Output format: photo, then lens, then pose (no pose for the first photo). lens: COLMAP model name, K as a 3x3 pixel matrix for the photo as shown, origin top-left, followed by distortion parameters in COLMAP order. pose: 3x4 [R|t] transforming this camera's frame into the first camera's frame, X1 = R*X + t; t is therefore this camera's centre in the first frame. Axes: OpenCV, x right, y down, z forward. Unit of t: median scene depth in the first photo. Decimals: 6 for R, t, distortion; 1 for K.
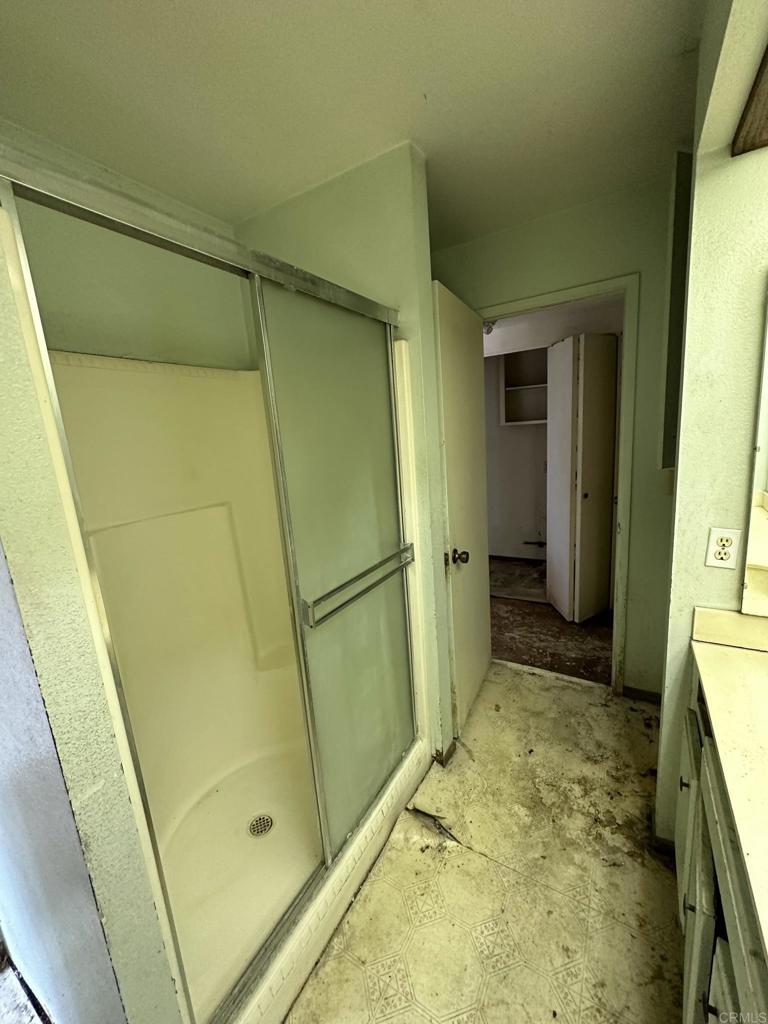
lens RADIAL K [[406.9, 0, 383.4], [0, 406.9, 510.9], [0, 0, 1]] dist [-0.001923, 0.000438]
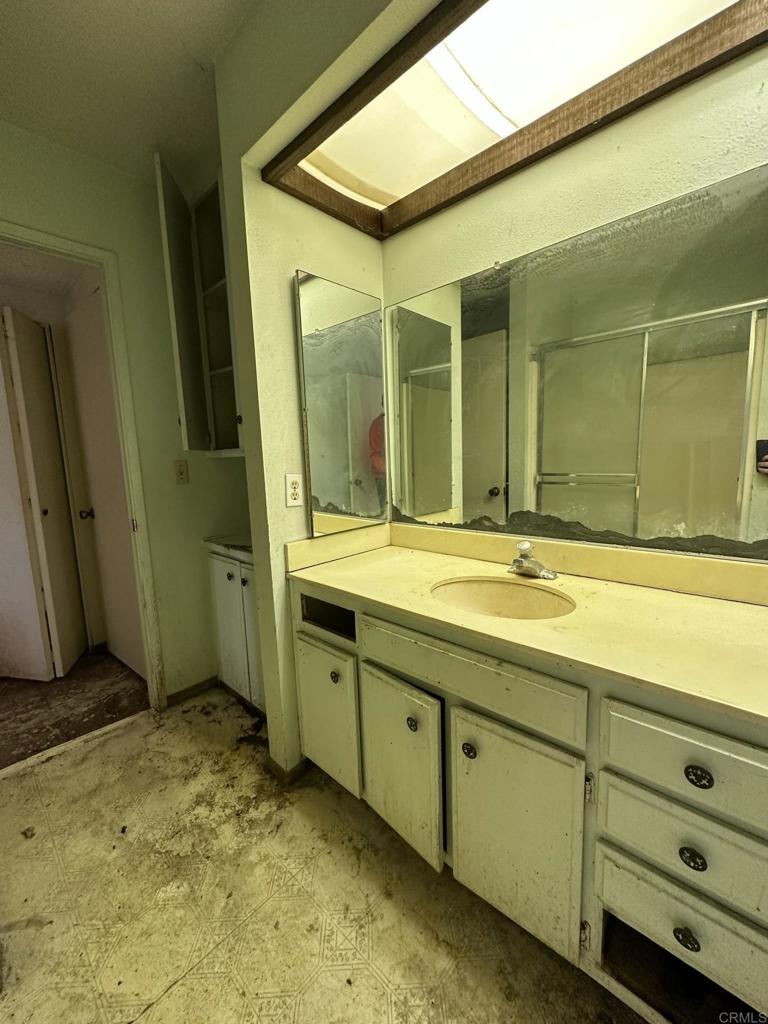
lens RADIAL K [[406.9, 0, 383.4], [0, 406.9, 510.9], [0, 0, 1]] dist [-0.001923, 0.000438]
pose [[0.205742, -0.061984, 0.976641, -0.241302], [0.199810, 0.979629, 0.020081, 0.129332], [-0.957991, 0.191012, 0.213936, 0.334690]]
